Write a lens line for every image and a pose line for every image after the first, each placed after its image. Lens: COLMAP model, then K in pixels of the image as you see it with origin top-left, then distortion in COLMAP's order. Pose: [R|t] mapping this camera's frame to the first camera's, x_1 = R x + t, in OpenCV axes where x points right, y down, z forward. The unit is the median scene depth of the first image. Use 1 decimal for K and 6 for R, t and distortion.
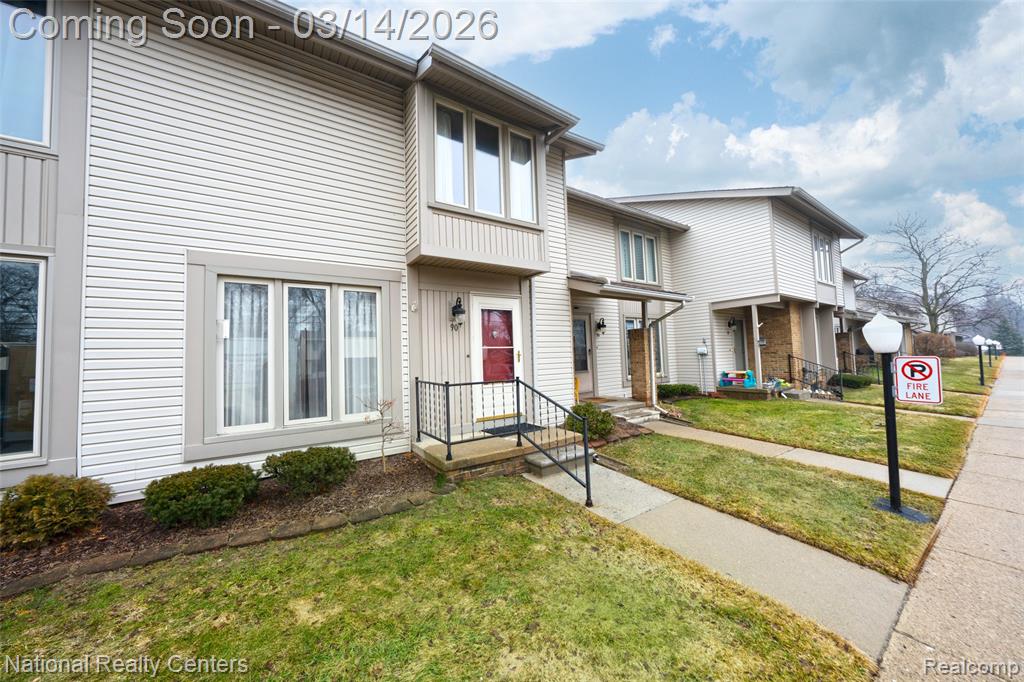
lens RADIAL K [[354.3, 0, 504.9], [0, 354.3, 339.3], [0, 0, 1]] dist [-0.028091, 0.006701]
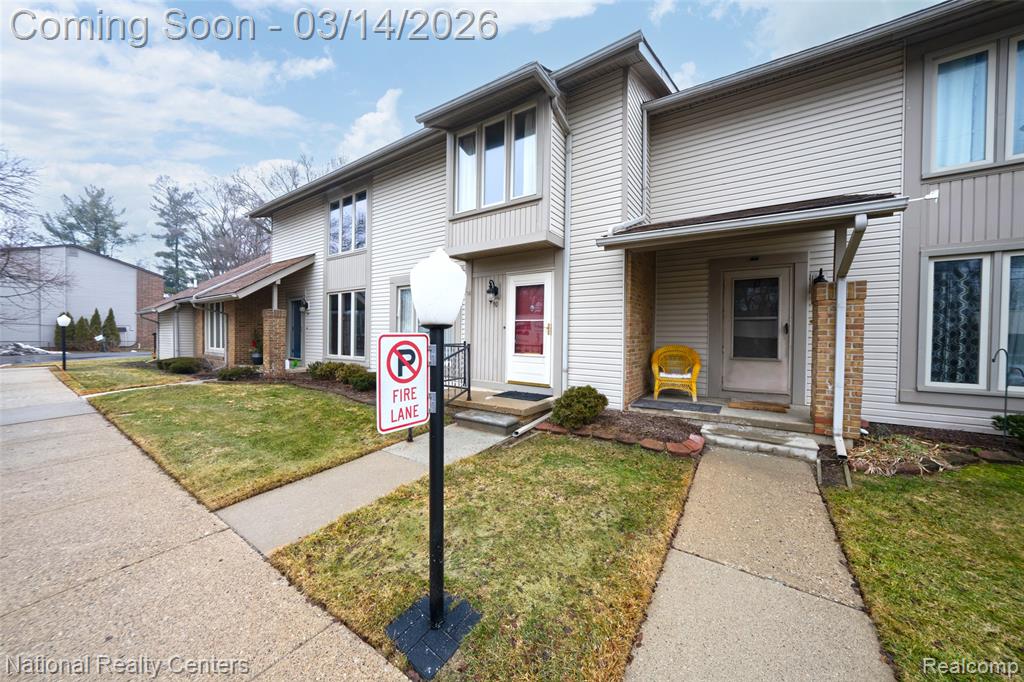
lens RADIAL K [[354.3, 0, 504.9], [0, 354.3, 339.3], [0, 0, 1]] dist [-0.028091, 0.006701]
pose [[0.370890, 0.045810, -0.927546, 1.061452], [0.018444, 0.998222, 0.056675, 0.020348], [0.928494, -0.038128, 0.369386, 0.586077]]
